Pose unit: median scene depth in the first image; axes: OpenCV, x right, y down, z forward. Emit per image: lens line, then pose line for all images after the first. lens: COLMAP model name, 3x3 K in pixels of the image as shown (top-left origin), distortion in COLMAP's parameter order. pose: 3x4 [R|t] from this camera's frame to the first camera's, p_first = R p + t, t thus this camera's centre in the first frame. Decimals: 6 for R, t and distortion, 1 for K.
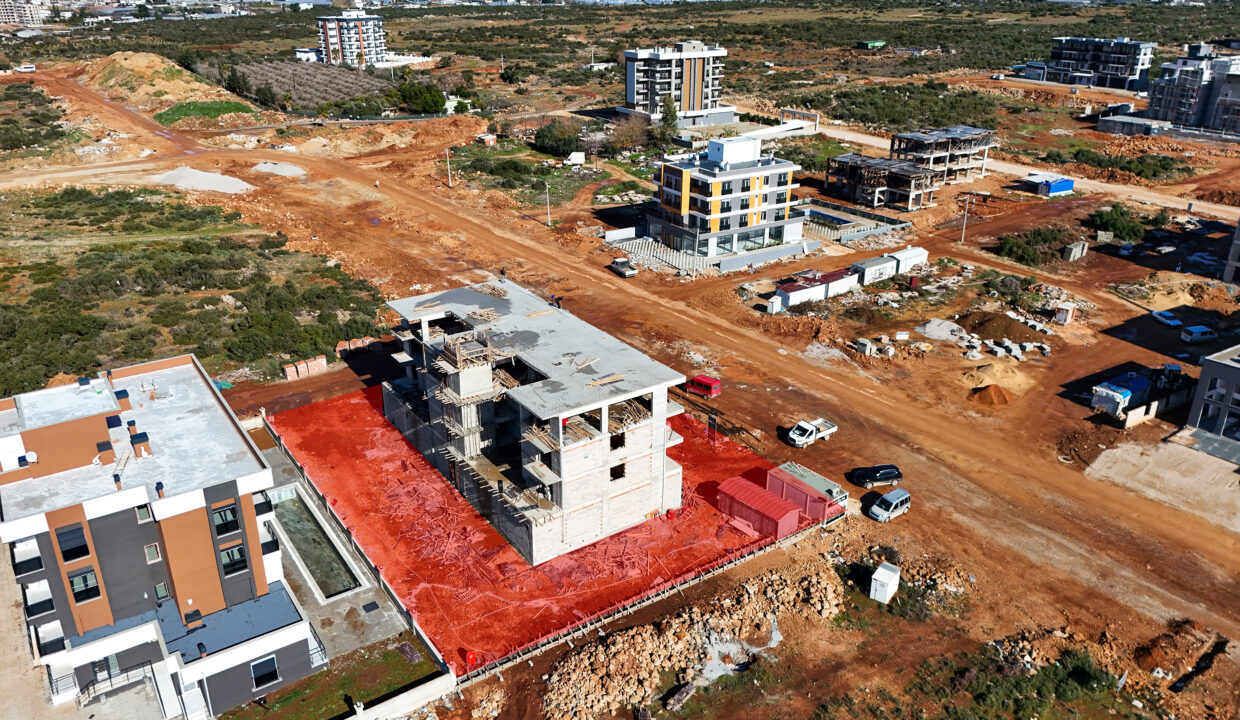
lens RADIAL K [[909.9, 0, 619.2], [0, 909.9, 360.2], [0, 0, 1]] dist [0.071181, -0.069138]
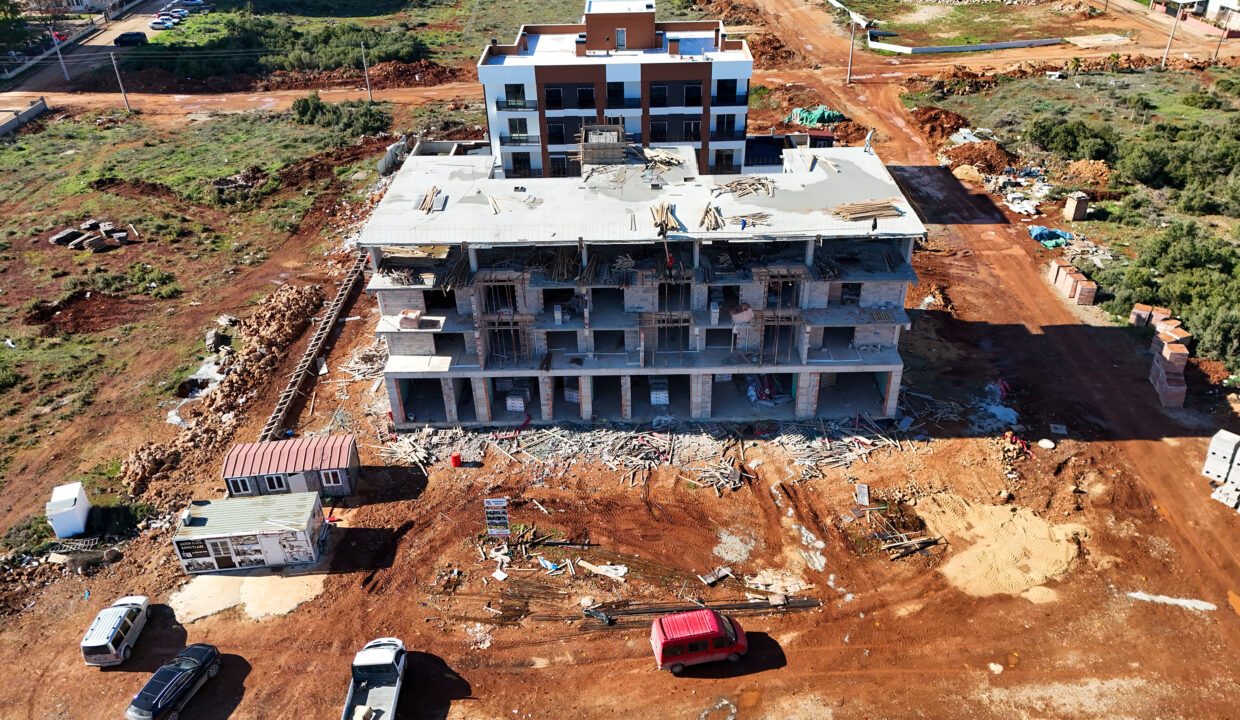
lens RADIAL K [[909.9, 0, 620.8], [0, 909.9, 363.0], [0, 0, 1]] dist [0.071181, -0.069138]
pose [[-0.574708, 0.451966, -0.682230, 0.276611], [-0.302920, 0.656954, 0.690399, -0.268367], [0.760231, 0.603439, -0.240647, 0.818295]]
